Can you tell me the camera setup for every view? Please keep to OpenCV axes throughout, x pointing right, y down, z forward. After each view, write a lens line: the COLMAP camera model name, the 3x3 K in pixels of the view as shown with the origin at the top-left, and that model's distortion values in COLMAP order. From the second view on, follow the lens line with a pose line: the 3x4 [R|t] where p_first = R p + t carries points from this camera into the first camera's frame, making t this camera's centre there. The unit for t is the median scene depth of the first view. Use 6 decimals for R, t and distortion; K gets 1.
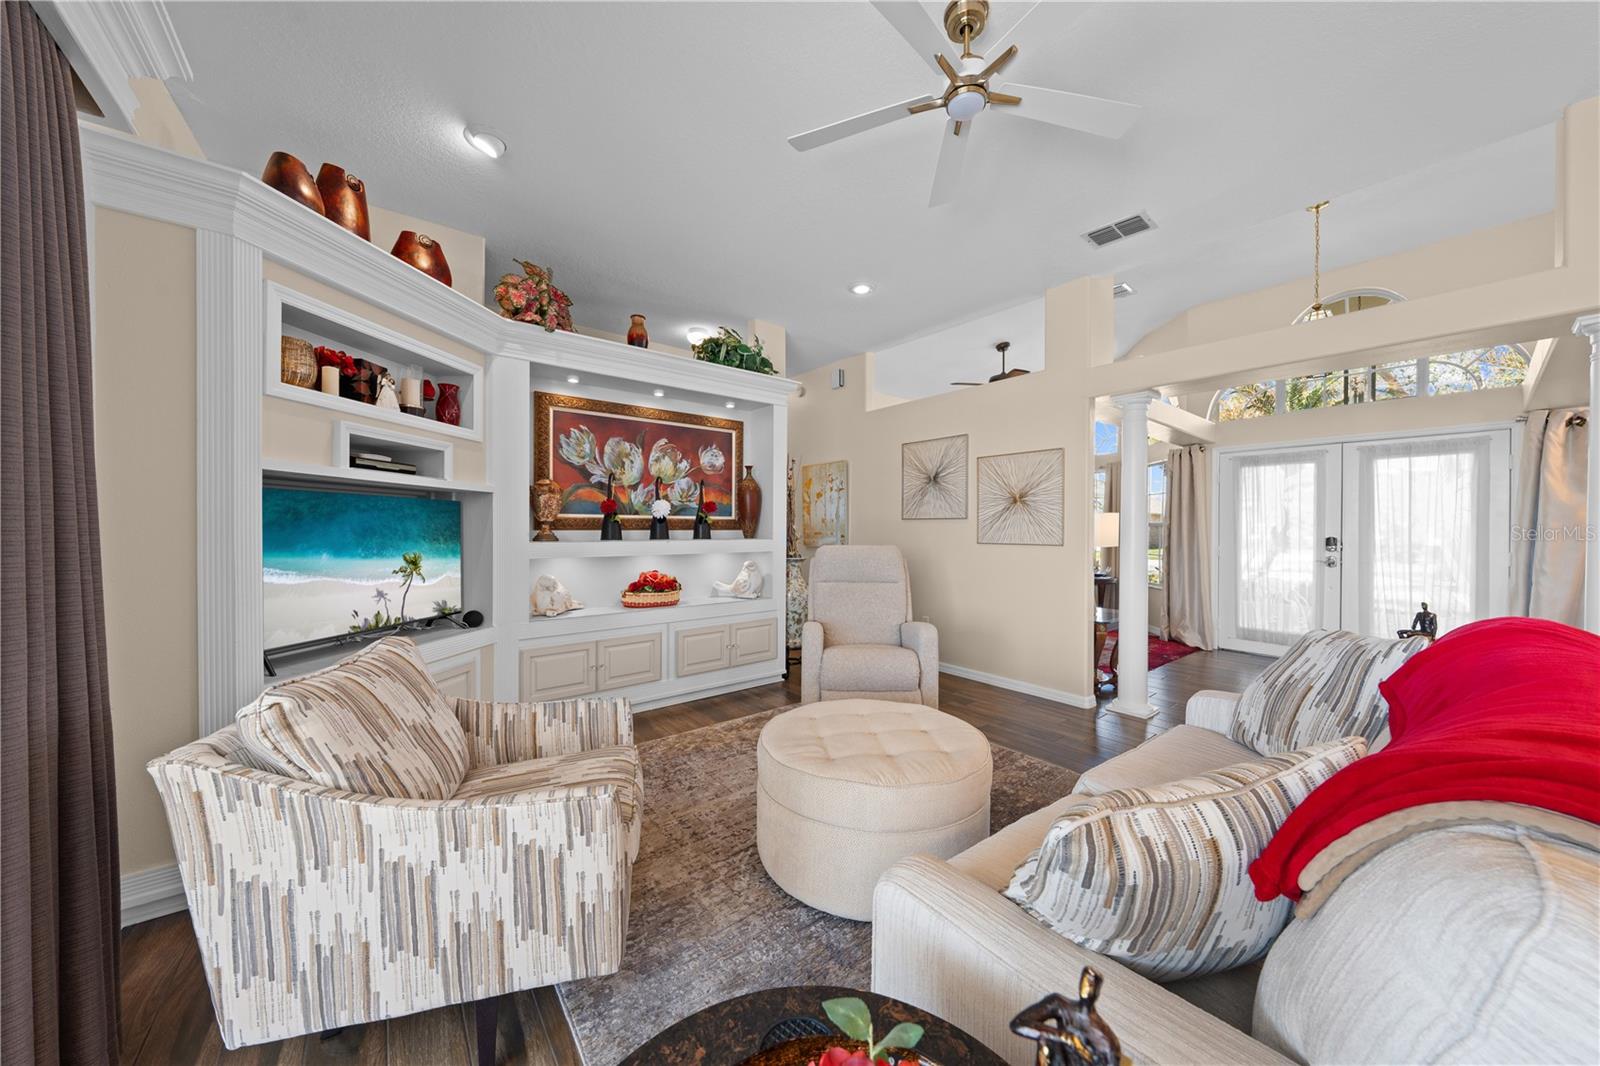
lens RADIAL K [[542.0, 0, 808.6], [0, 542.0, 534.2], [0, 0, 1]] dist [-0.003320, 0.000299]
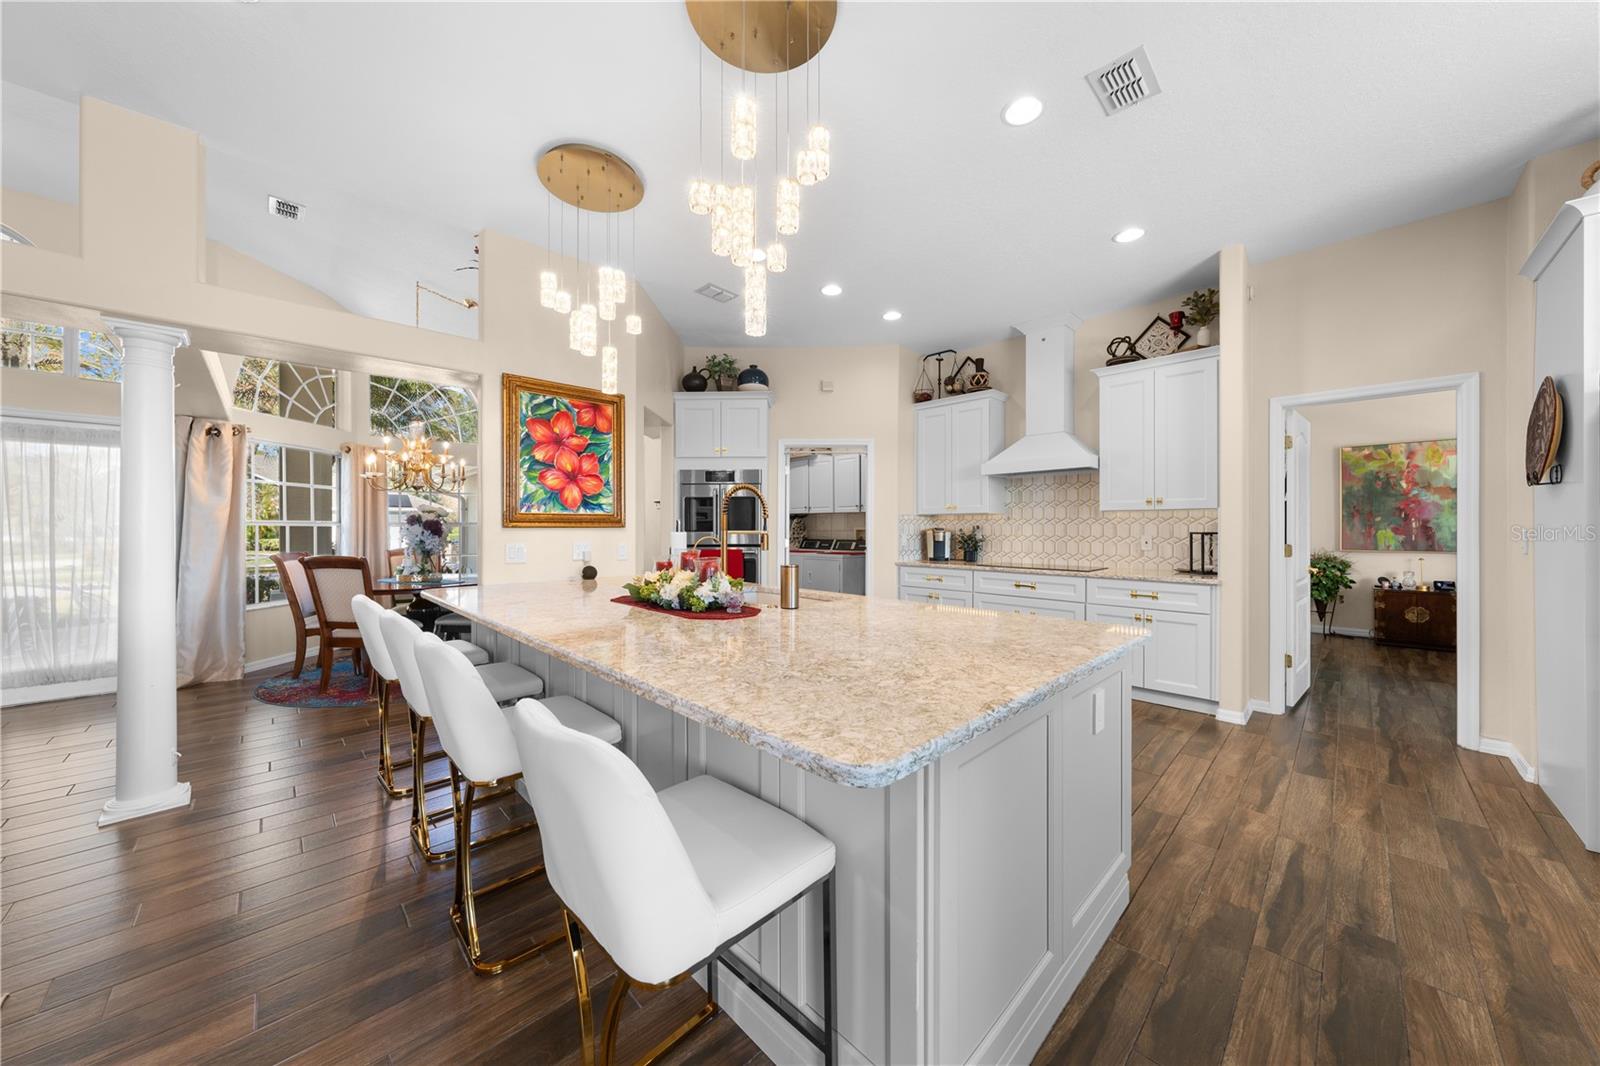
lens RADIAL K [[542.0, 0, 802.5], [0, 542.0, 530.1], [0, 0, 1]] dist [-0.003320, 0.000299]
pose [[-0.102539, -0.007081, 0.994704, 0.179029], [0.008539, 0.999932, 0.007998, -0.002371], [-0.994692, 0.009314, -0.102471, -0.110800]]
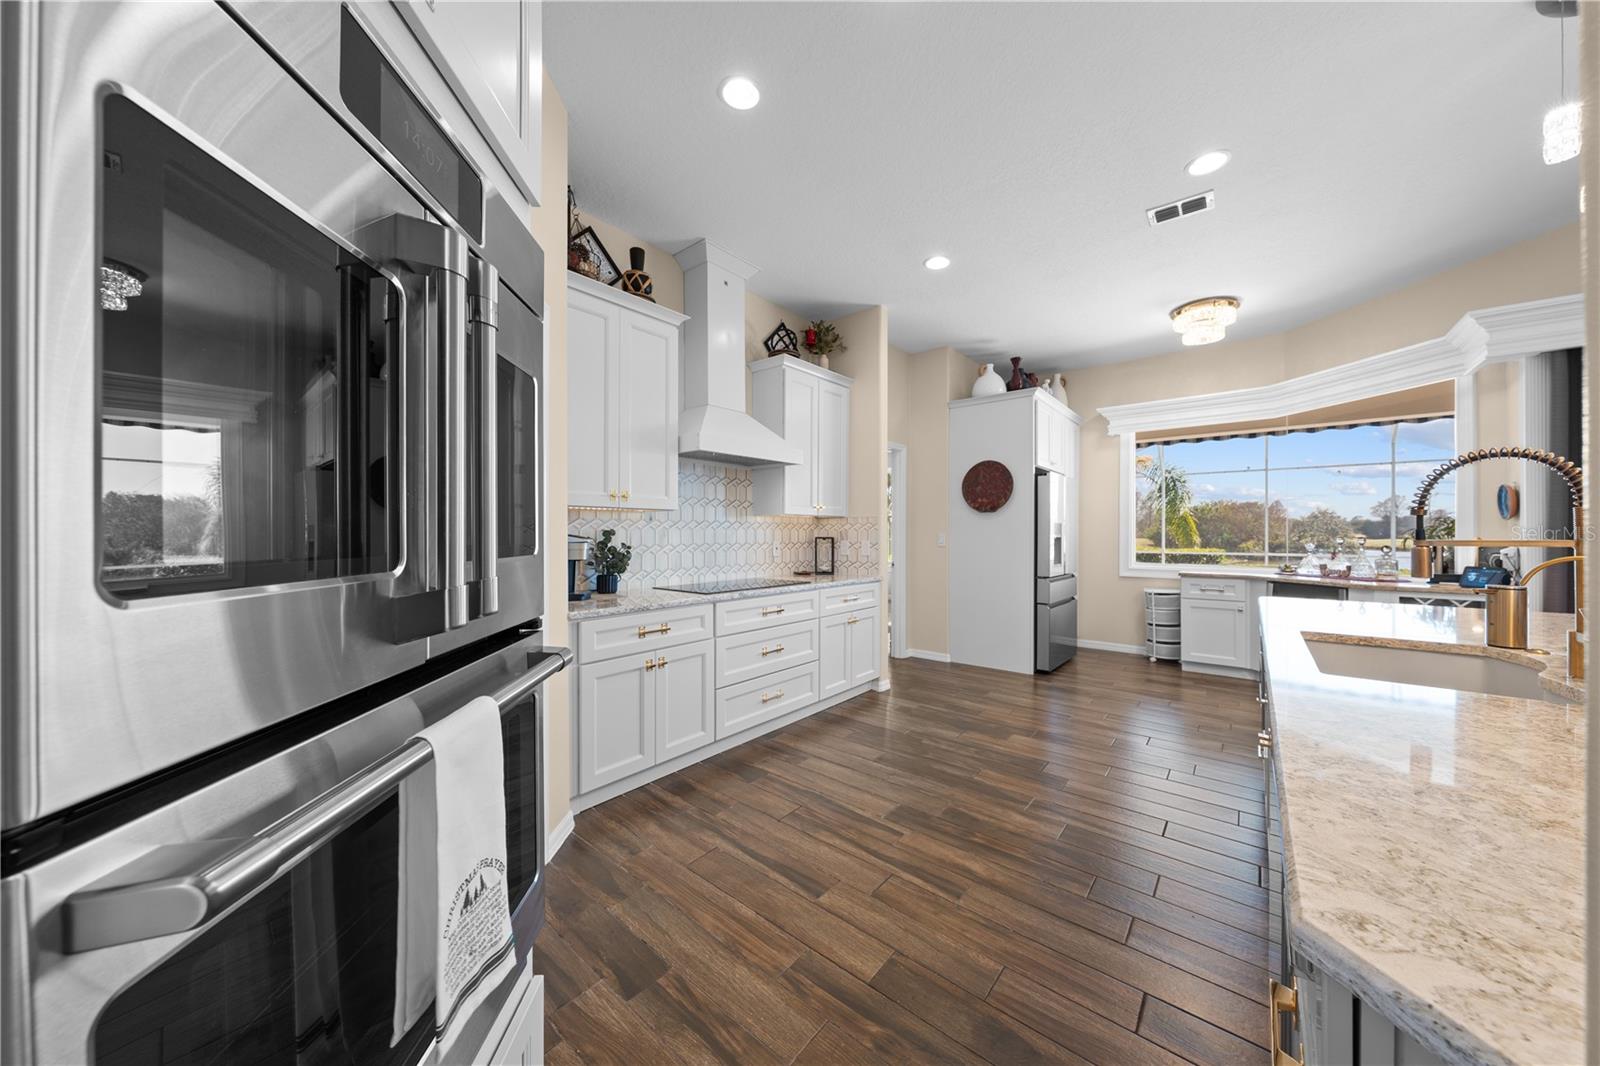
lens RADIAL K [[542.0, 0, 801.4], [0, 542.0, 534.0], [0, 0, 1]] dist [-0.003320, 0.000299]
pose [[-0.980095, -0.000922, -0.198526, 1.424648], [-0.003284, 0.999928, 0.011571, -0.003149], [0.198501, 0.011993, -0.980027, 0.155816]]
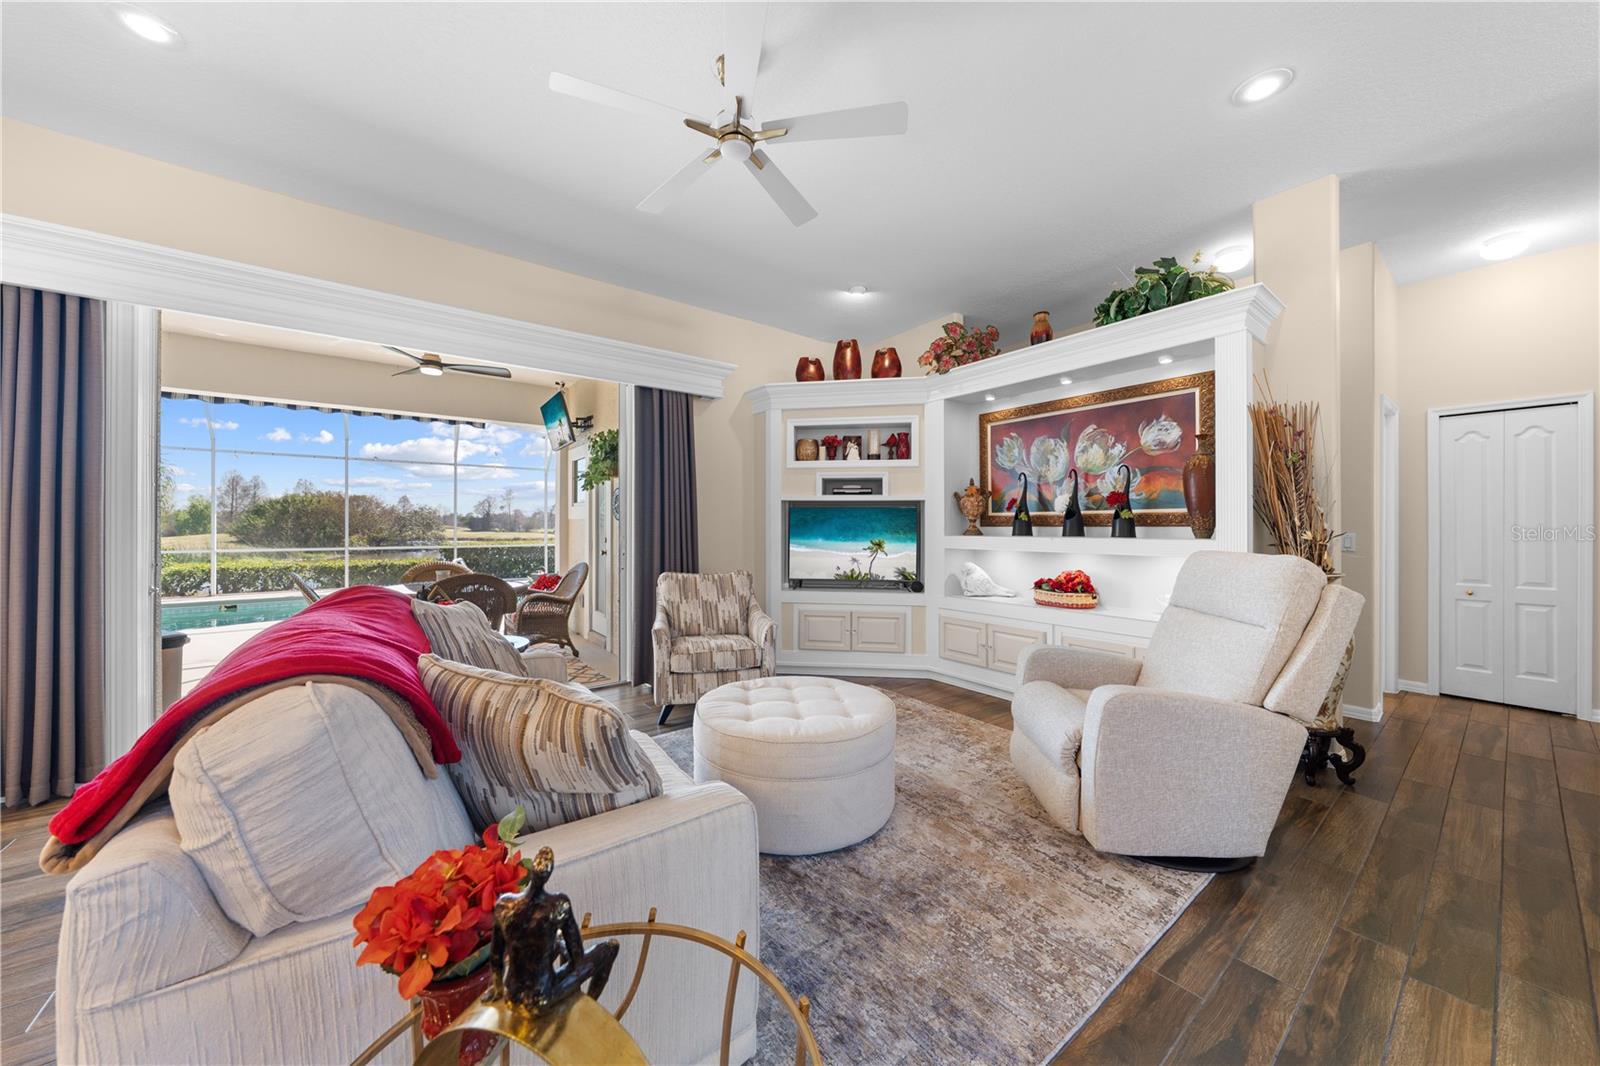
lens RADIAL K [[542.0, 0, 801.8], [0, 542.0, 533.1], [0, 0, 1]] dist [-0.003320, 0.000299]
pose [[-0.031600, 0.011063, -0.999439, 0.702403], [-0.009992, 0.999885, 0.011383, -0.002209], [0.999451, 0.010346, -0.031486, 0.590644]]
